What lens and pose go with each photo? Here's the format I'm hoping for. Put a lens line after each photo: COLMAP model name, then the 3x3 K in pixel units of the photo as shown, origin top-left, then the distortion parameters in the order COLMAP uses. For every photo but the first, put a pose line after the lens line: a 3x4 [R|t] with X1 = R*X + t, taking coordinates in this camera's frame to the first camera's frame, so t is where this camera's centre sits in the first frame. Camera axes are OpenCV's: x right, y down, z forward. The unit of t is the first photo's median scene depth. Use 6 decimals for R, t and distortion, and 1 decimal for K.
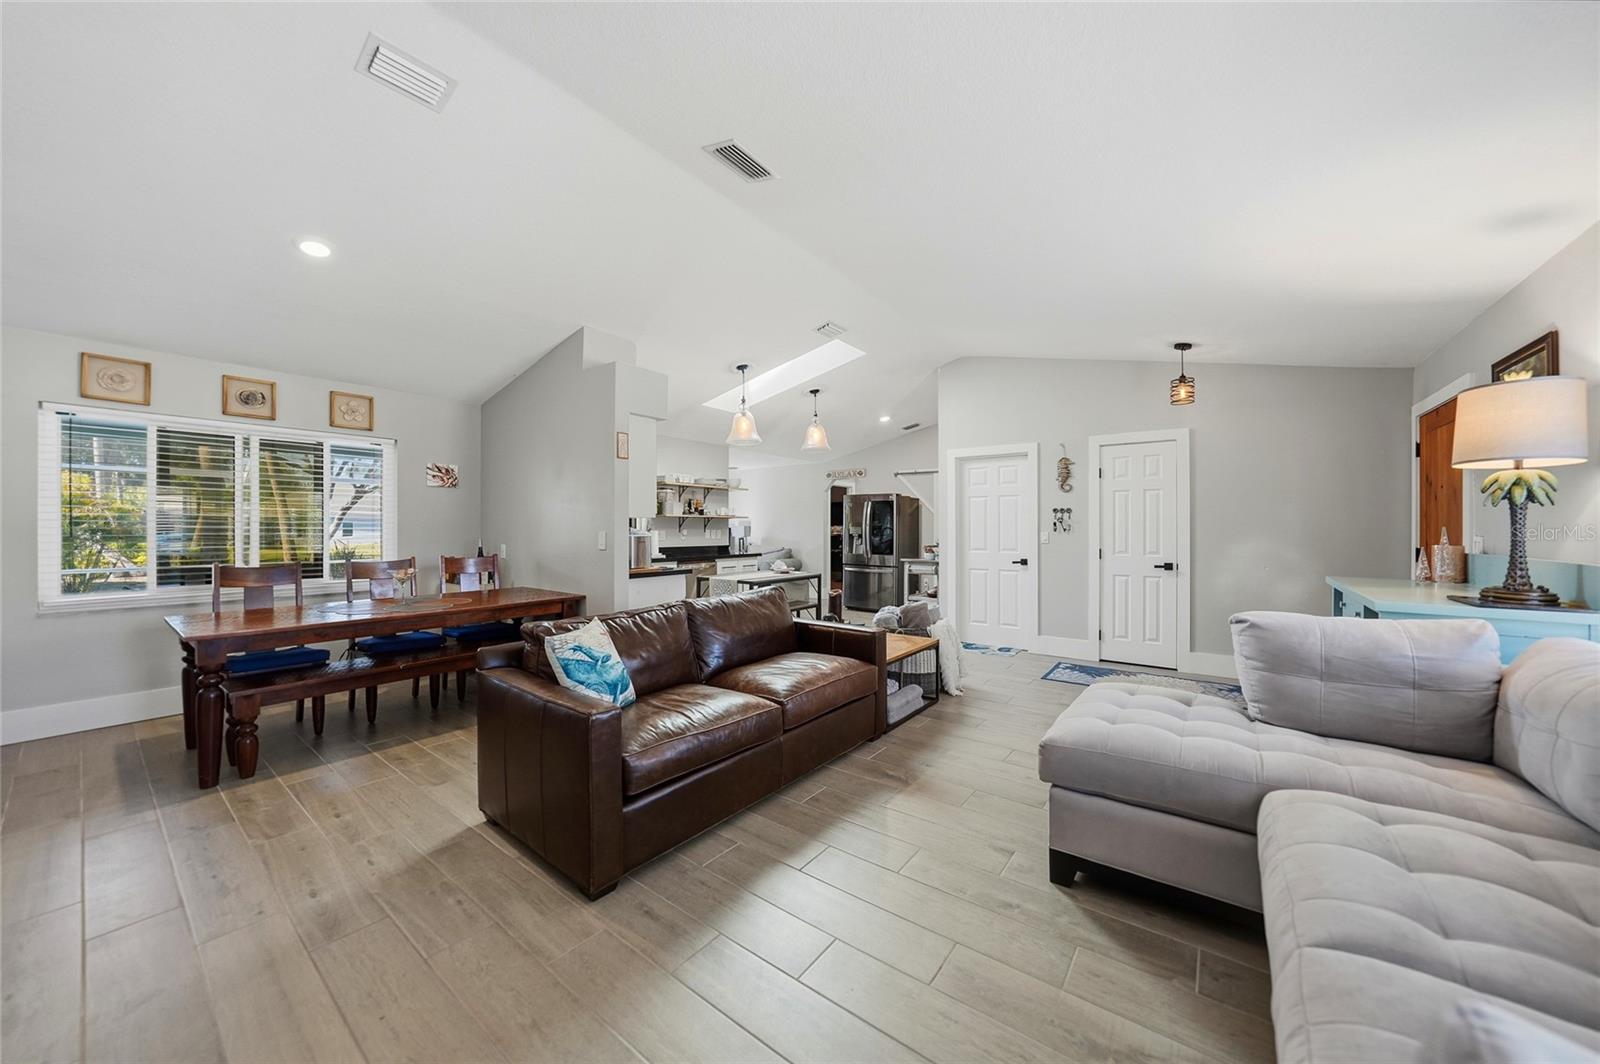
lens RADIAL K [[561.3, 0, 800.0], [0, 561.3, 532.0], [0, 0, 1]] dist [-0.028642, 0.008054]
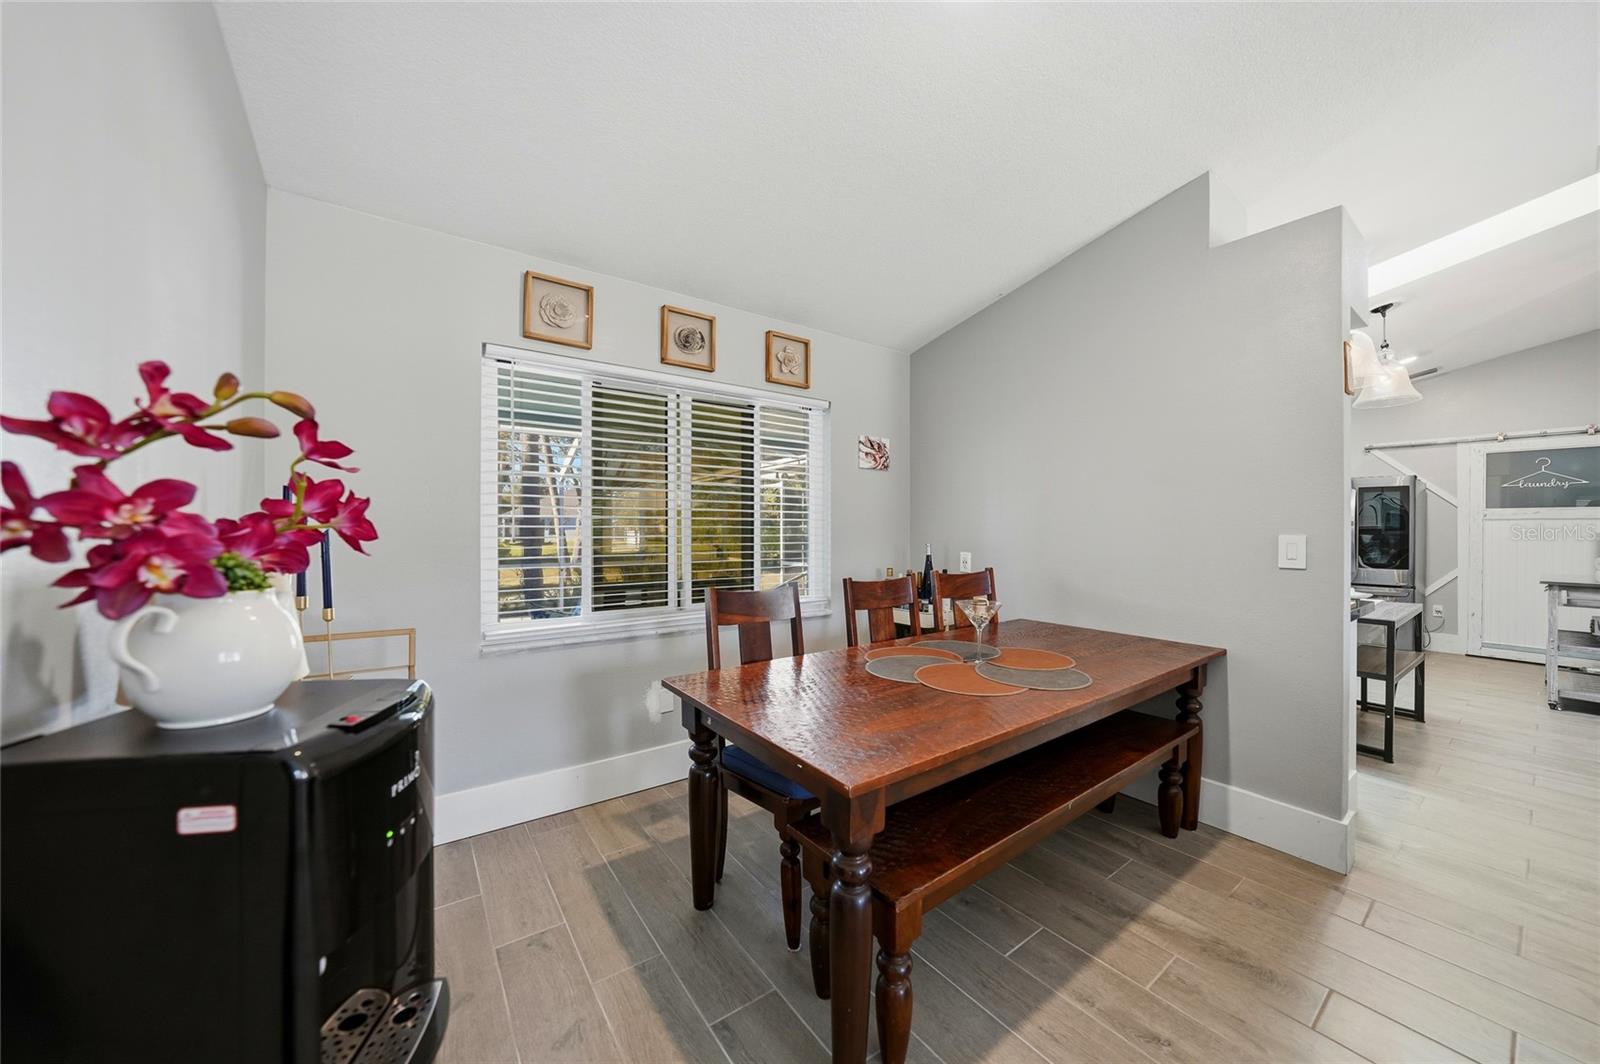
lens RADIAL K [[561.3, 0, 800.0], [0, 561.3, 532.0], [0, 0, 1]] dist [-0.028642, 0.008054]
pose [[0.956515, 0.003079, -0.291667, -0.645233], [-0.002961, 0.999995, 0.000846, -0.002521], [0.291669, 0.000055, 0.956519, 0.359168]]
